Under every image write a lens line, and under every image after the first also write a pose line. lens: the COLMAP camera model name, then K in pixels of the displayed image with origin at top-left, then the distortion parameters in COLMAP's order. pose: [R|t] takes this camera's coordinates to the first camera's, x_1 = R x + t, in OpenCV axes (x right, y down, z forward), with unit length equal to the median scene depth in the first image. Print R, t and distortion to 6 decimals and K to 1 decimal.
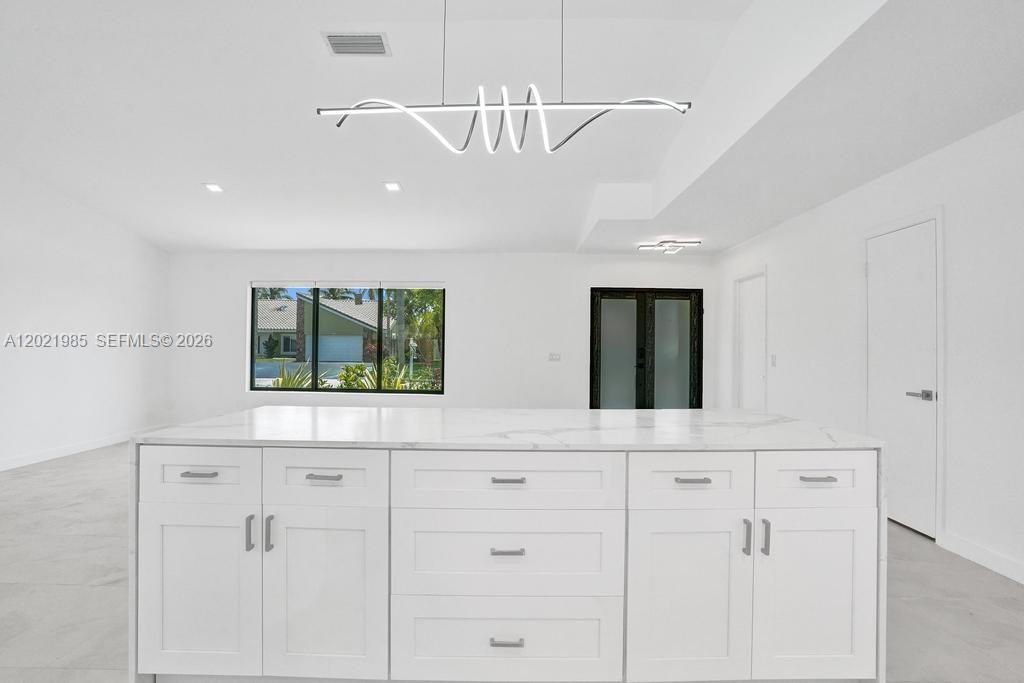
lens RADIAL K [[495.0, 0, 514.5], [0, 495.0, 336.5], [0, 0, 1]] dist [-0.073084, 0.029149]
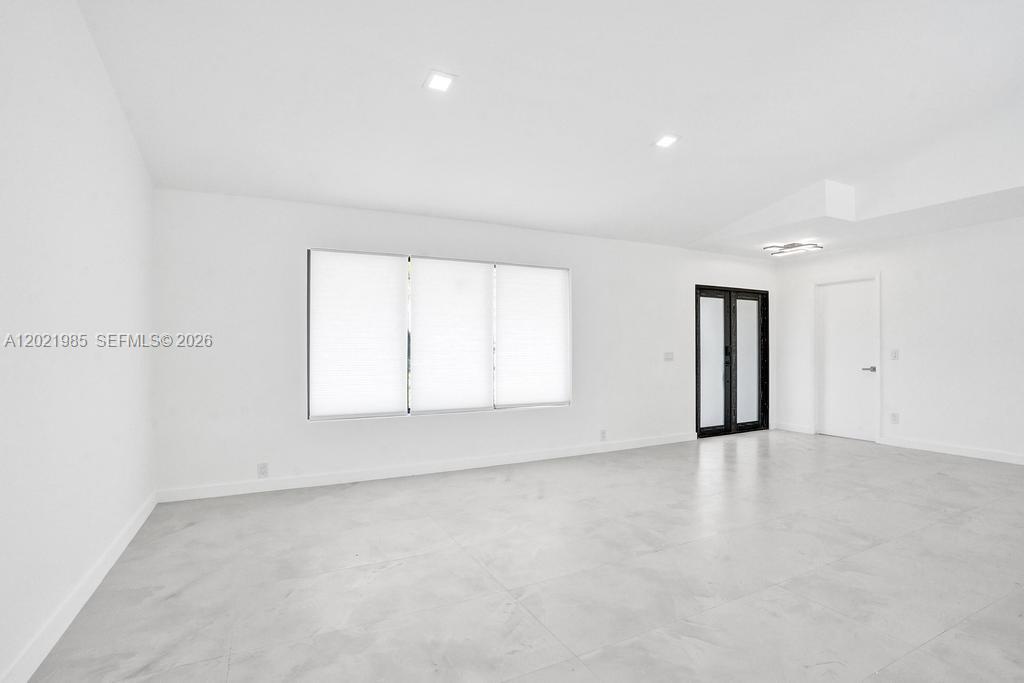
lens RADIAL K [[496.0, 0, 510.0], [0, 496.0, 345.4], [0, 0, 1]] dist [-0.076447, 0.029218]
pose [[0.887517, -0.009087, 0.460685, -0.612275], [0.002887, 0.999896, 0.014161, 0.006206], [-0.460766, -0.011238, 0.887451, 0.308118]]
